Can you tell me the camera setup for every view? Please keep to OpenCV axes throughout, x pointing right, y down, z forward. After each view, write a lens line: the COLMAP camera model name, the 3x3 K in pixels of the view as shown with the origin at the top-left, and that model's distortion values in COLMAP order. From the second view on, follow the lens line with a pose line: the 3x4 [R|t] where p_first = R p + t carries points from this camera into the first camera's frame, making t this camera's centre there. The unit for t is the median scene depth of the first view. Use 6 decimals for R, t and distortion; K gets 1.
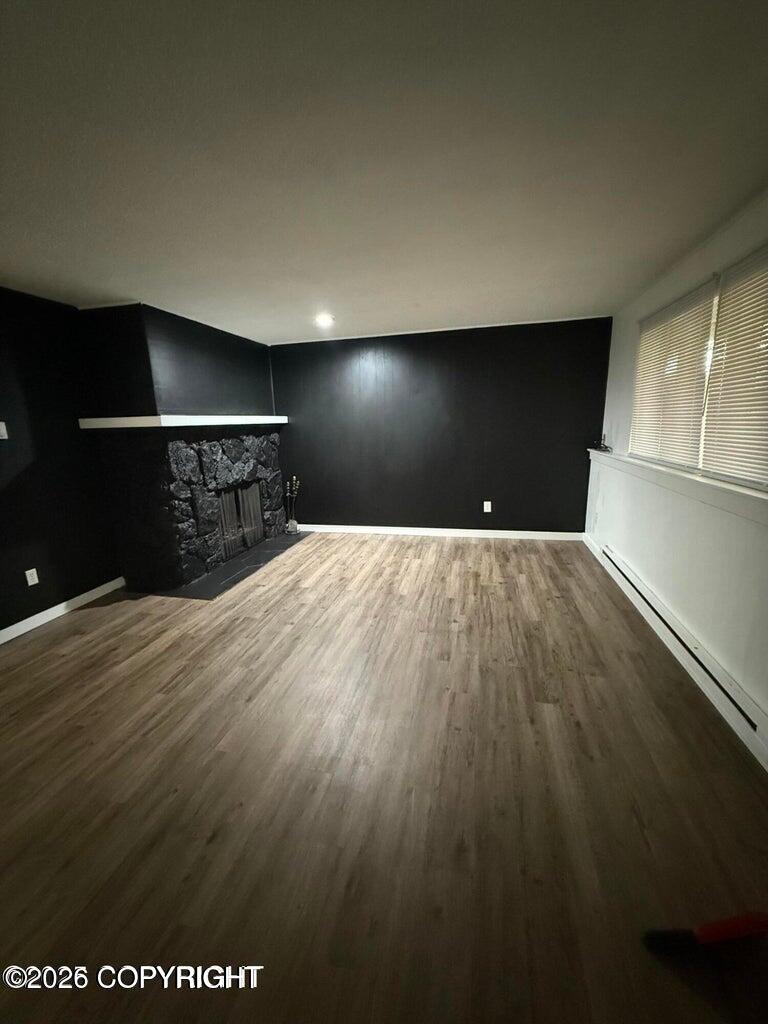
lens RADIAL K [[408.8, 0, 383.5], [0, 408.8, 513.2], [0, 0, 1]] dist [0.001888, 0.000053]
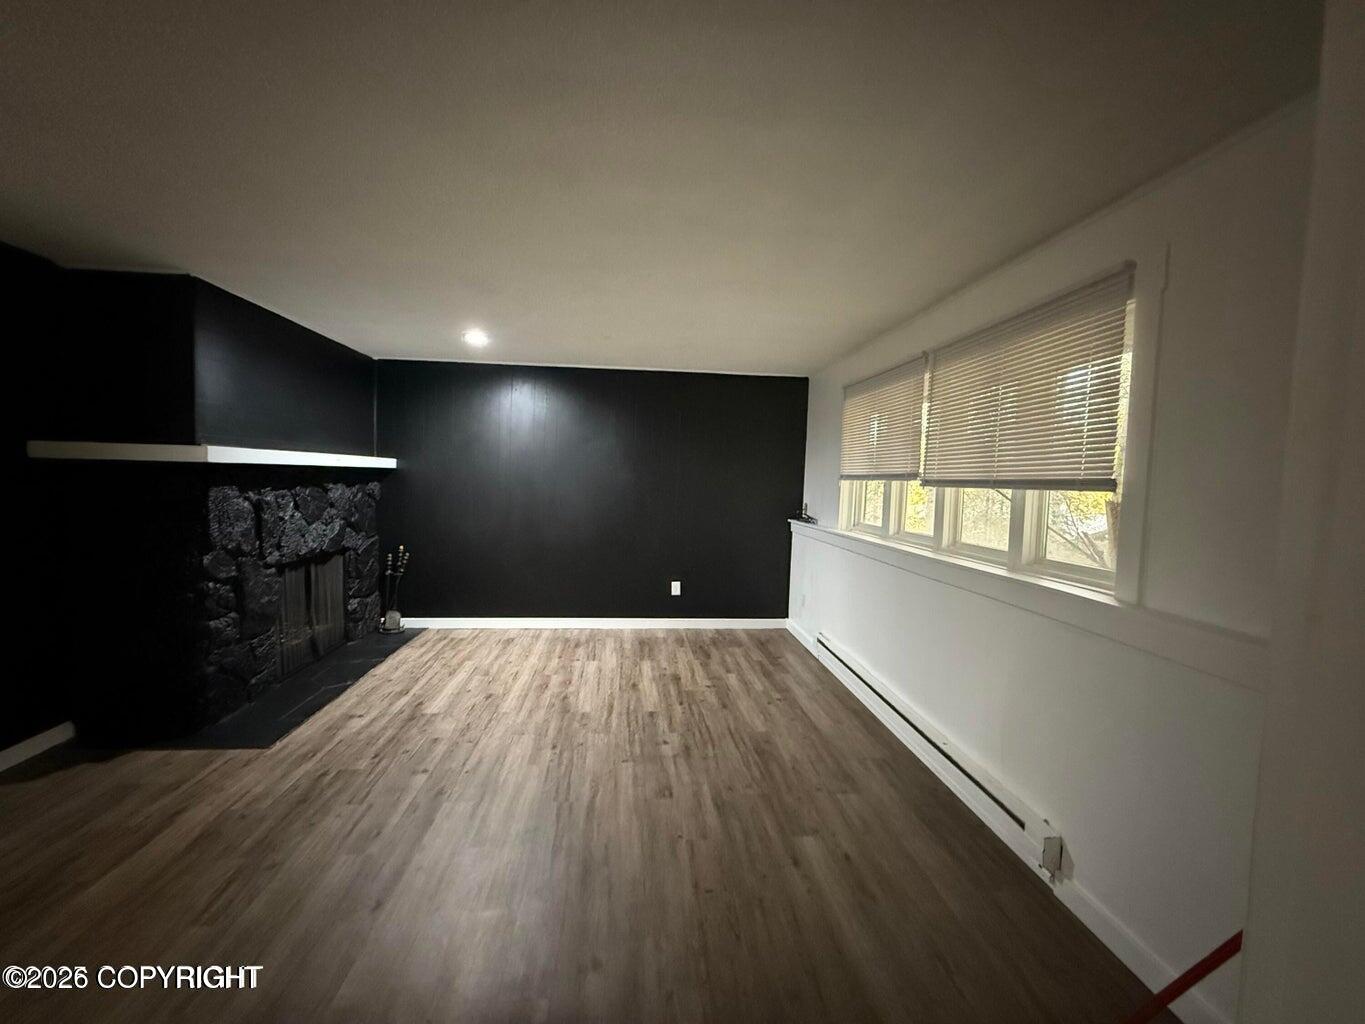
lens RADIAL K [[544.9, 0, 679.6], [0, 544.9, 512.8], [0, 0, 1]] dist [0.001888, 0.000053]
pose [[0.946785, 0.035077, 0.319948, -0.103794], [0.015520, 0.987912, -0.154235, 0.003246], [-0.321491, 0.150993, 0.934797, -0.000674]]
